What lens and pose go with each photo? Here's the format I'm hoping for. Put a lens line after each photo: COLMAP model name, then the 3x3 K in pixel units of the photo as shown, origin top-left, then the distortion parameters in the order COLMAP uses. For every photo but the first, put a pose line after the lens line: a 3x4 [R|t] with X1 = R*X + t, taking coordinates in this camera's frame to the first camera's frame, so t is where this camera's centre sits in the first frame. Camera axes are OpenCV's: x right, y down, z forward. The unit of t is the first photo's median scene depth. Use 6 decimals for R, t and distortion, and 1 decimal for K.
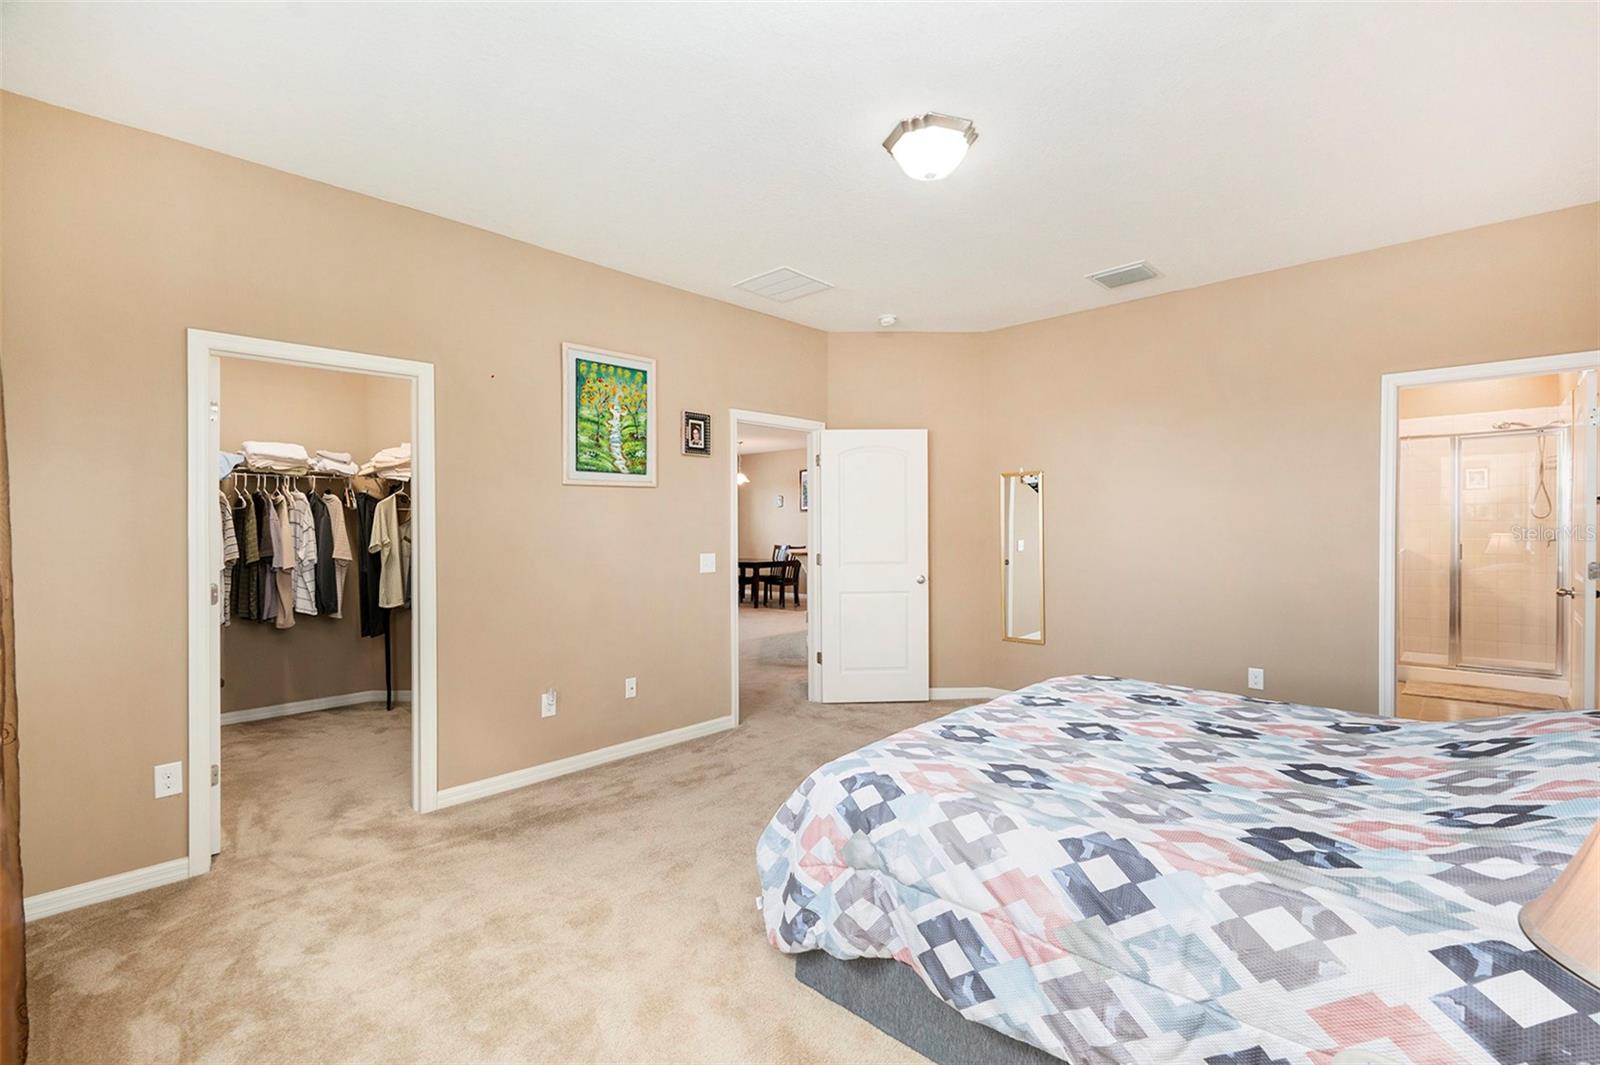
lens RADIAL K [[695.0, 0, 800.0], [0, 695.0, 532.5], [0, 0, 1]] dist [-0.001061, -0.000169]
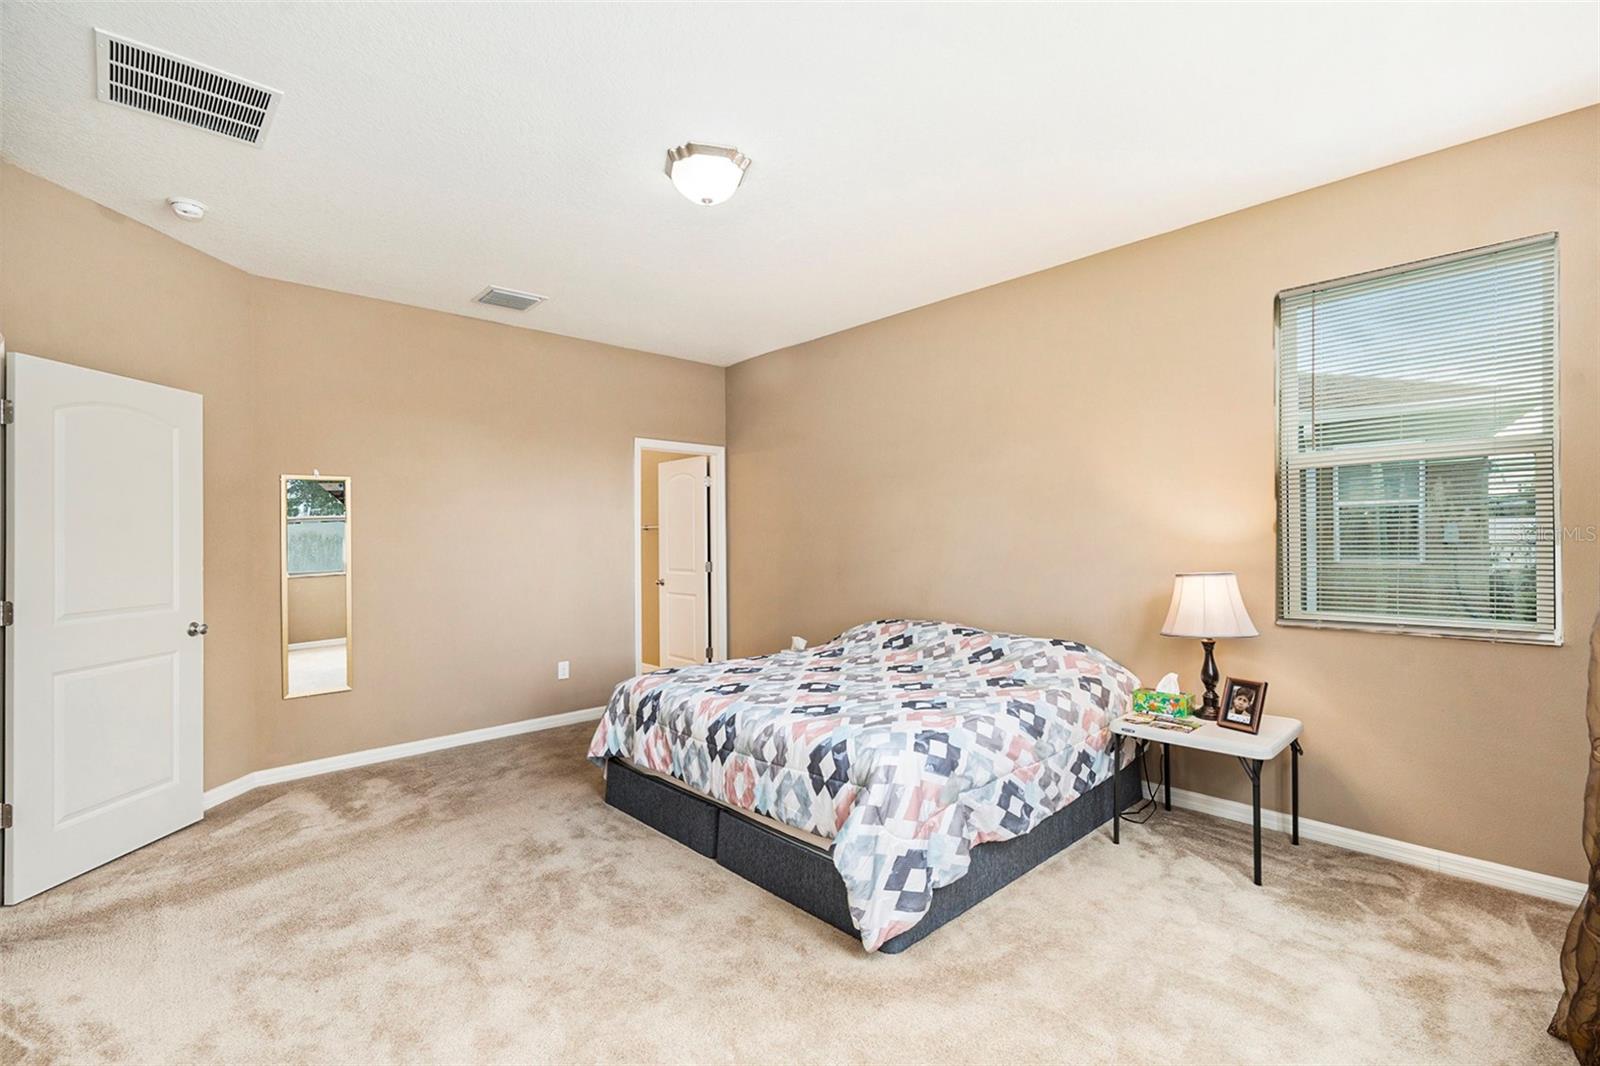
lens RADIAL K [[695.0, 0, 800.0], [0, 695.0, 533.0], [0, 0, 1]] dist [-0.001061, -0.000169]
pose [[0.083783, 0.013460, 0.996393, -1.274944], [0.018467, 0.999716, -0.015058, 0.000737], [-0.996313, 0.019661, 0.083511, 1.210597]]
